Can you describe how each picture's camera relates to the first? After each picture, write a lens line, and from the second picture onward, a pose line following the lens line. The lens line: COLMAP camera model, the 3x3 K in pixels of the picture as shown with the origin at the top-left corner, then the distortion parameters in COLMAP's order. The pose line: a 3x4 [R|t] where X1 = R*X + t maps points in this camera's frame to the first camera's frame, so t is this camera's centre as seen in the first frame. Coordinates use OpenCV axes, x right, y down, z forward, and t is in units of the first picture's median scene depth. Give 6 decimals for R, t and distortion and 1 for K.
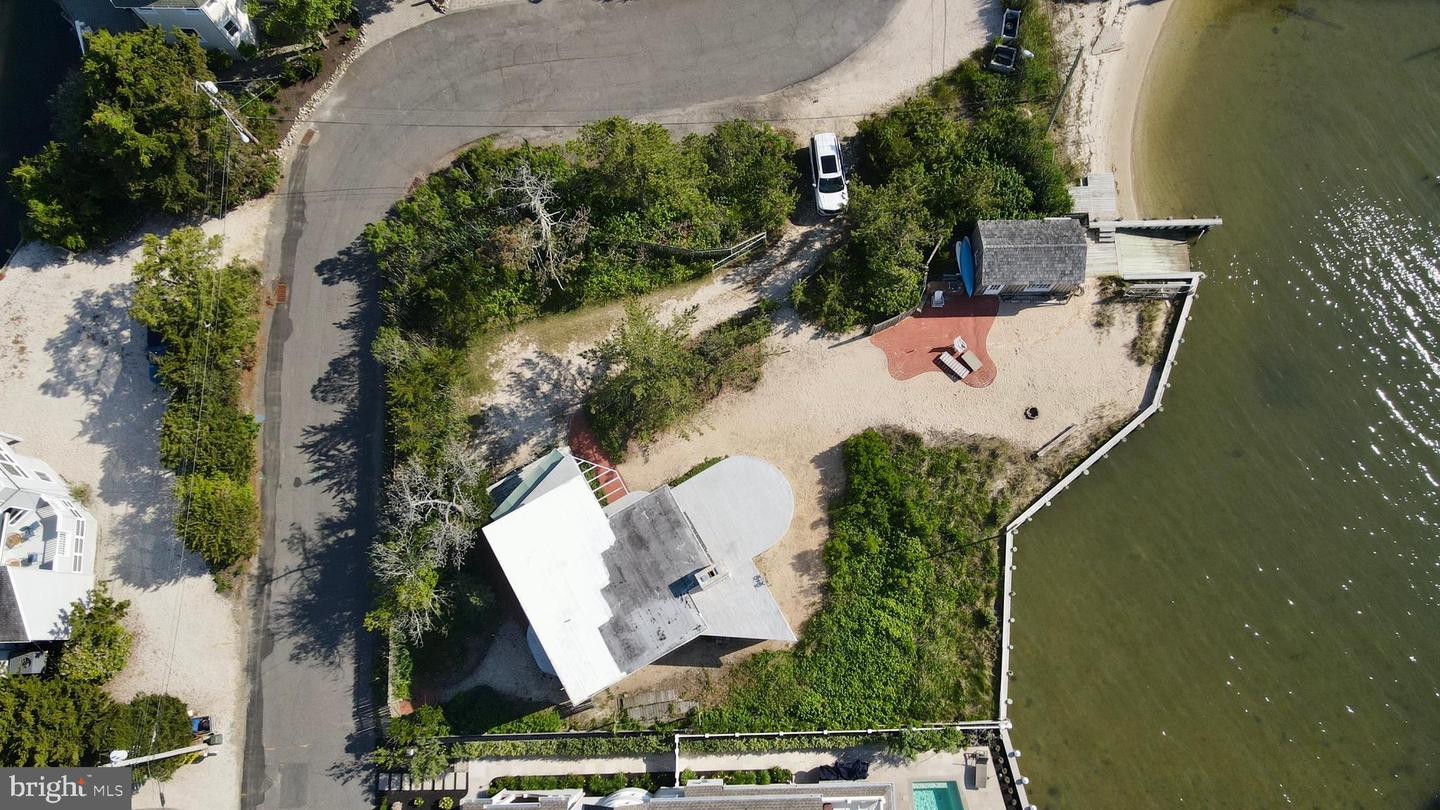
lens RADIAL K [[1049.1, 0, 719.6], [0, 1049.1, 406.1], [0, 0, 1]] dist [0.006718, 0.023046]
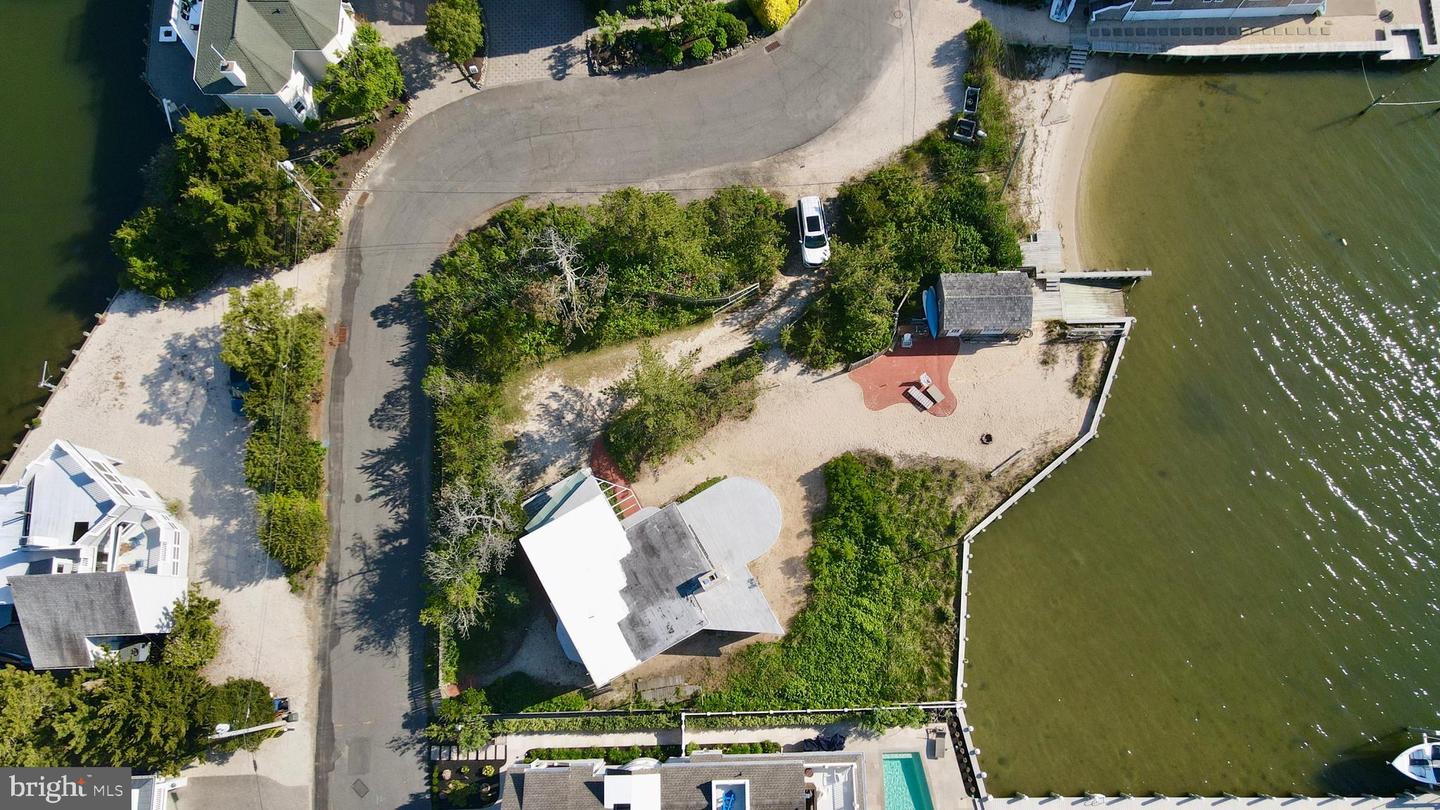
lens RADIAL K [[1049.1, 0, 719.3], [0, 1049.1, 404.5], [0, 0, 1]] dist [0.006718, 0.023046]
pose [[0.999998, -0.000696, -0.001971, 0.002467], [0.000704, 0.999991, 0.004242, -0.037174], [0.001968, -0.004243, 0.999989, -0.169402]]
